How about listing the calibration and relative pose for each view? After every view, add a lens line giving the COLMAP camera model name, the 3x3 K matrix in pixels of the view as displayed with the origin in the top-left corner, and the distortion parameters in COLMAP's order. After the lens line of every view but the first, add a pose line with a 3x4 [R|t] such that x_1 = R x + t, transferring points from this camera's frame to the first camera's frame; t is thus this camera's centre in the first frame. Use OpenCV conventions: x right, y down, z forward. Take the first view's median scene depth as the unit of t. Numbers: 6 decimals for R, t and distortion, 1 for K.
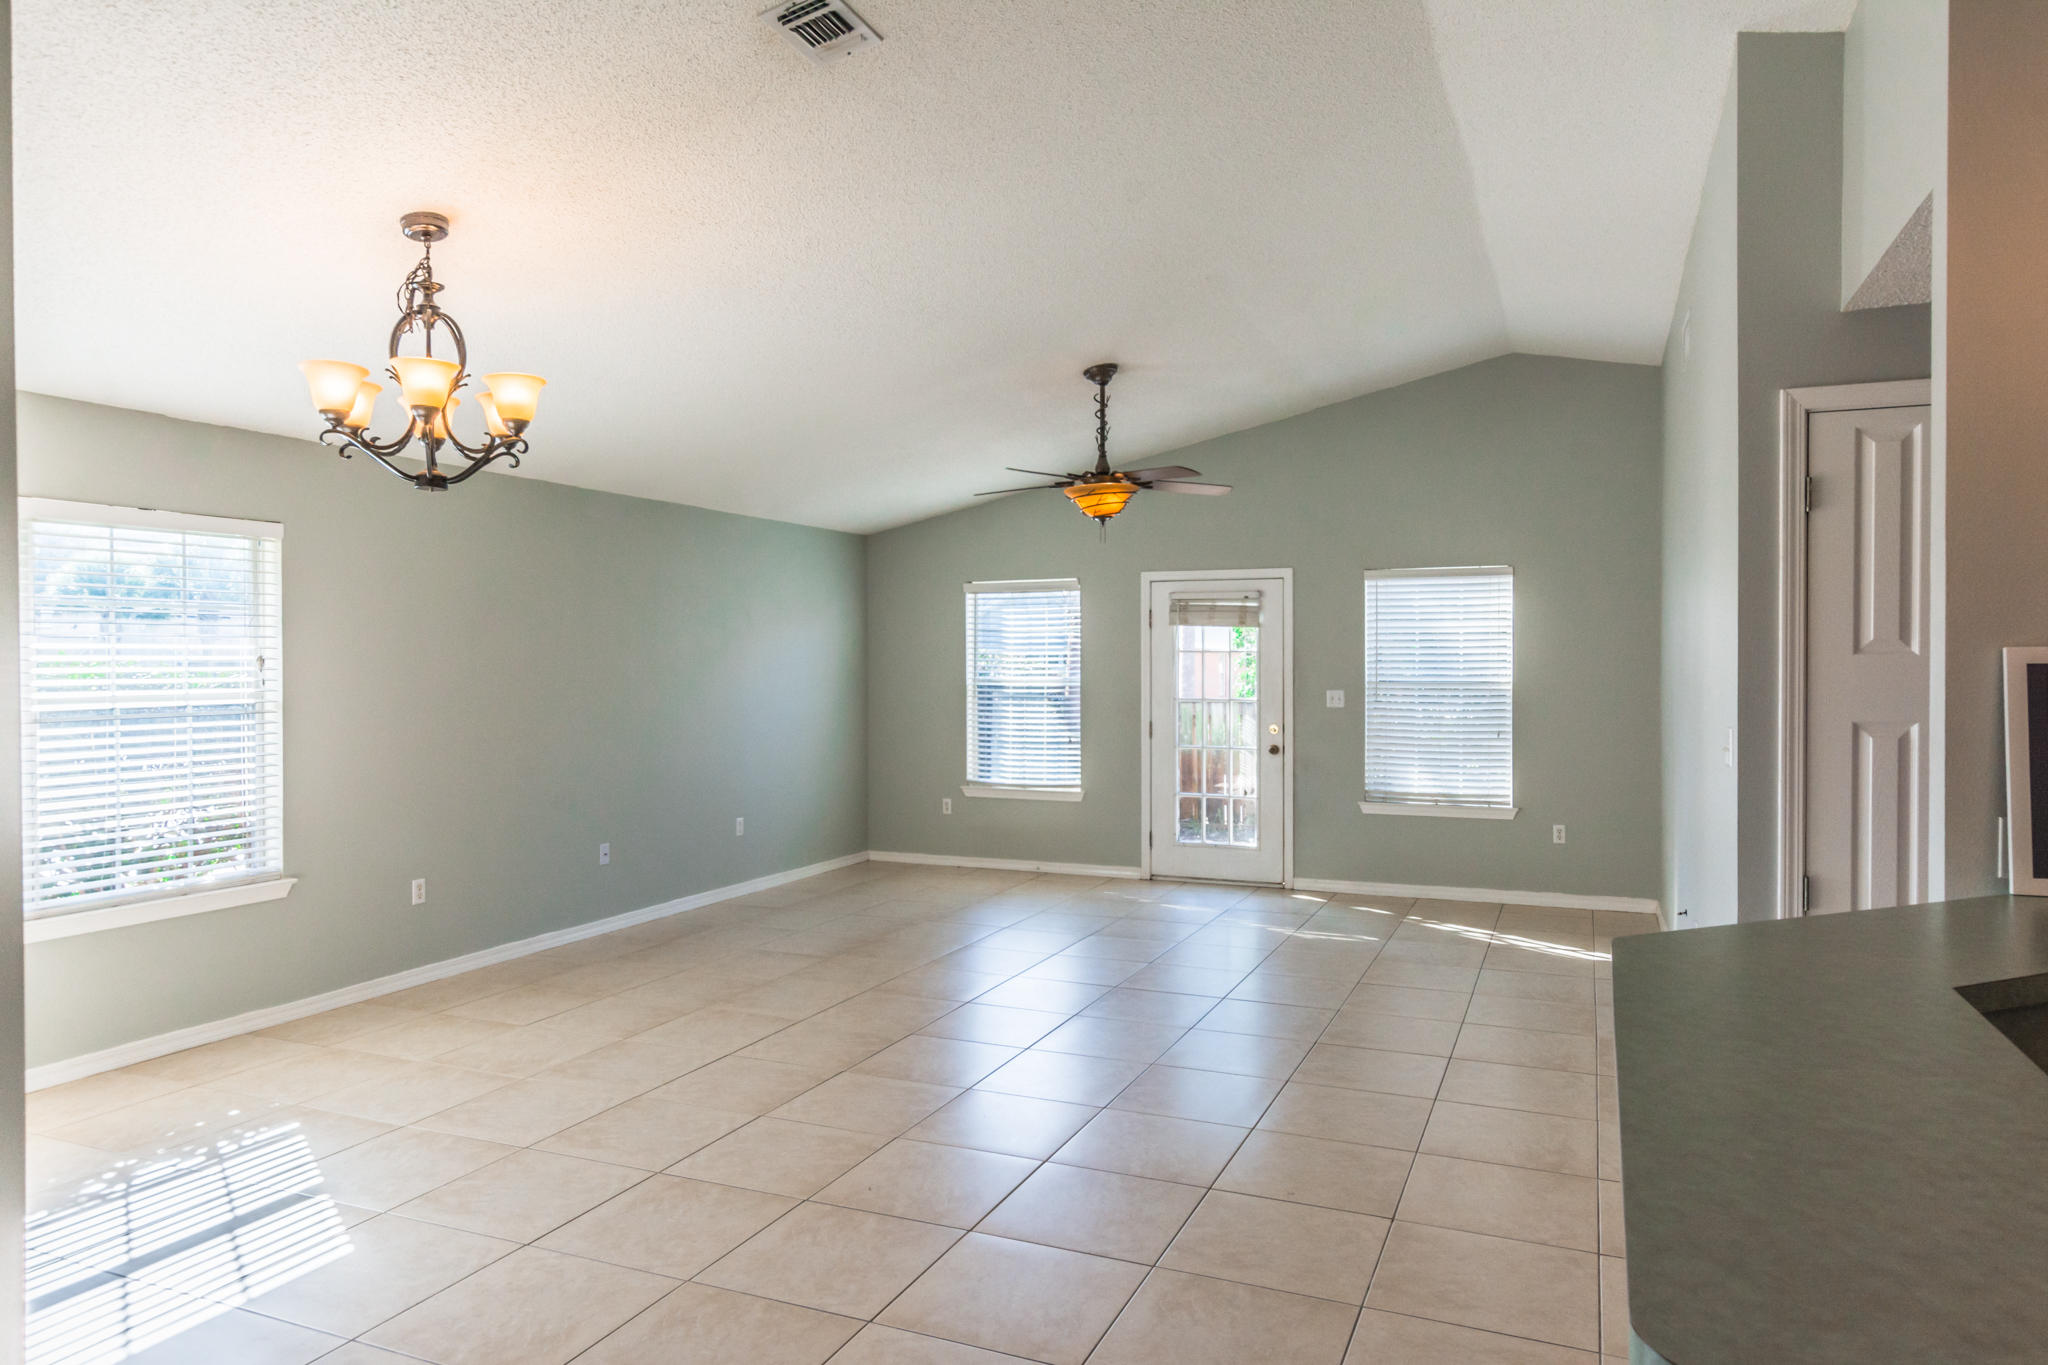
lens RADIAL K [[1207.1, 0, 1024.0], [0, 1207.1, 682.5], [0, 0, 1]] dist [0.000404, -0.002814]
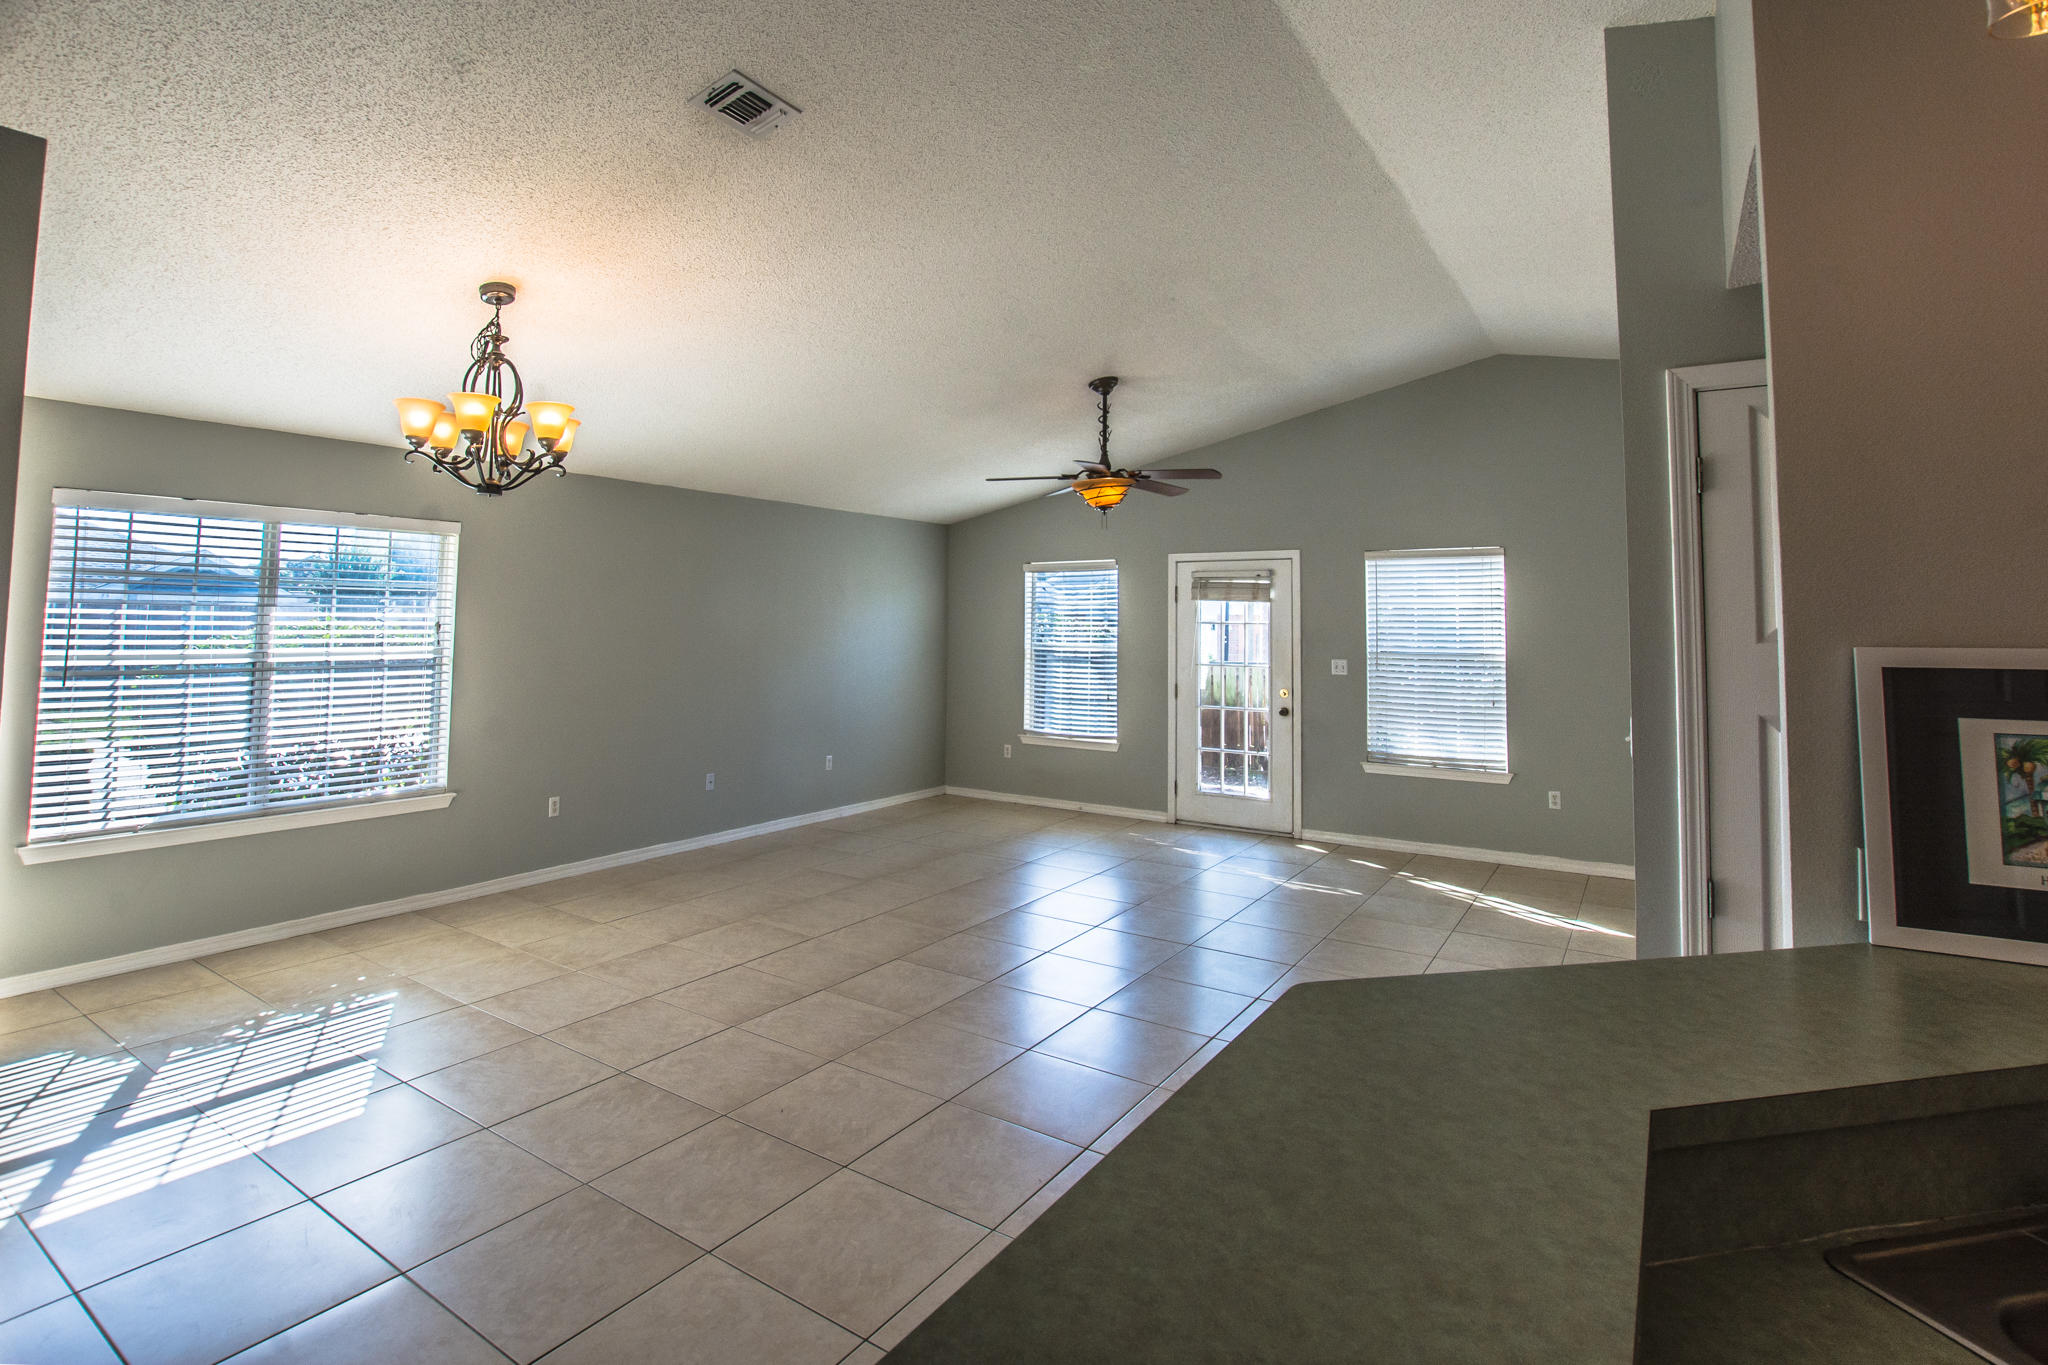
lens RADIAL K [[949.5, 0, 990.3], [0, 949.5, 569.6], [0, 0, 1]] dist [-0.034044, 0.001156]
pose [[0.978720, -0.001814, -0.205191, 0.135687], [-0.012856, 0.997455, -0.070136, -0.011976], [0.204796, 0.071281, 0.976206, 0.090509]]
